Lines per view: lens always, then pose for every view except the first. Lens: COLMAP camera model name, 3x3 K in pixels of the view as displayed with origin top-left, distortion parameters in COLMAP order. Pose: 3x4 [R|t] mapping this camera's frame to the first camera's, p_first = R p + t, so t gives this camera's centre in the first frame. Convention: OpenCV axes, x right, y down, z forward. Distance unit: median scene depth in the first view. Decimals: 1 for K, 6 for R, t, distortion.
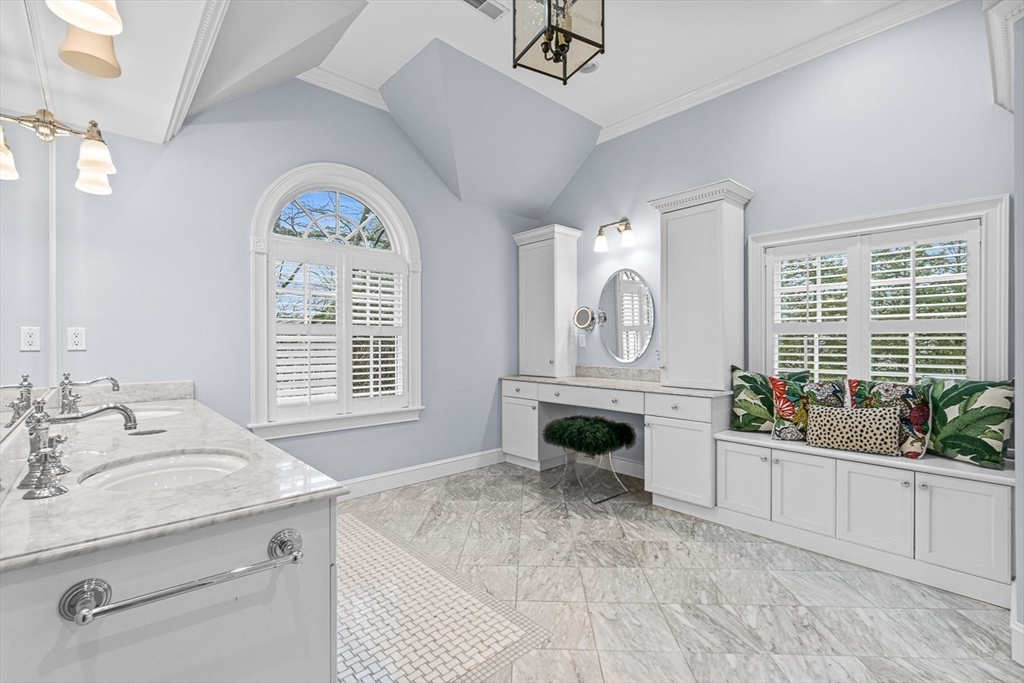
lens RADIAL K [[456.4, 0, 516.9], [0, 456.4, 343.3], [0, 0, 1]] dist [-0.003178, 0.001047]
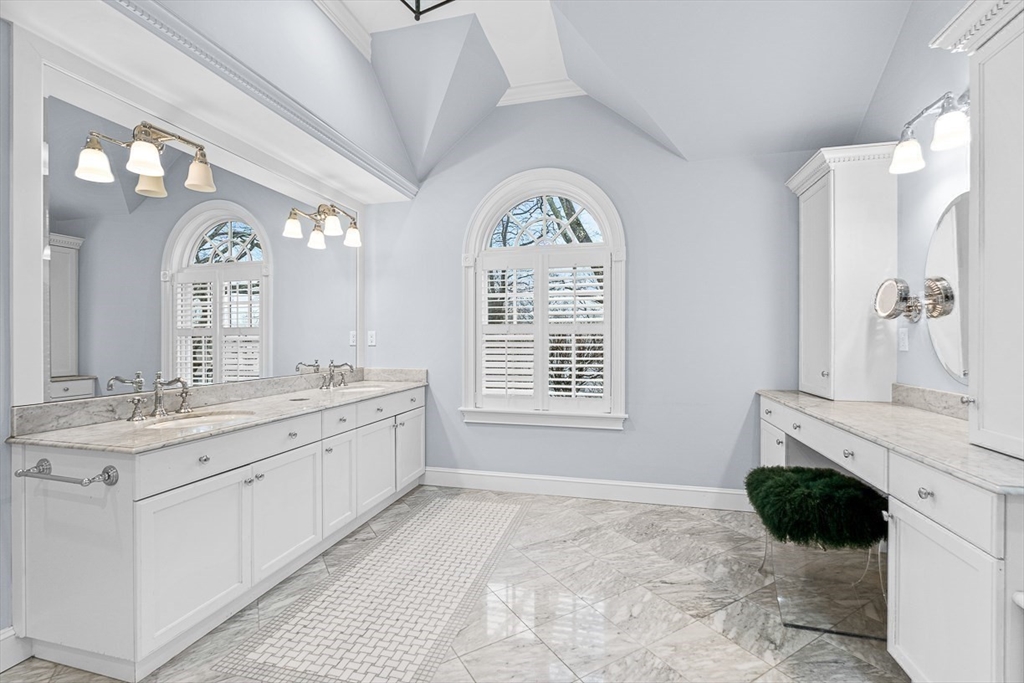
lens RADIAL K [[456.4, 0, 511.7], [0, 456.4, 340.5], [0, 0, 1]] dist [-0.003178, 0.001047]
pose [[0.538390, 0.005377, -0.842679, 0.462505], [-0.002074, 0.999985, 0.005056, -0.008205], [0.842693, -0.000975, 0.538393, 0.397077]]
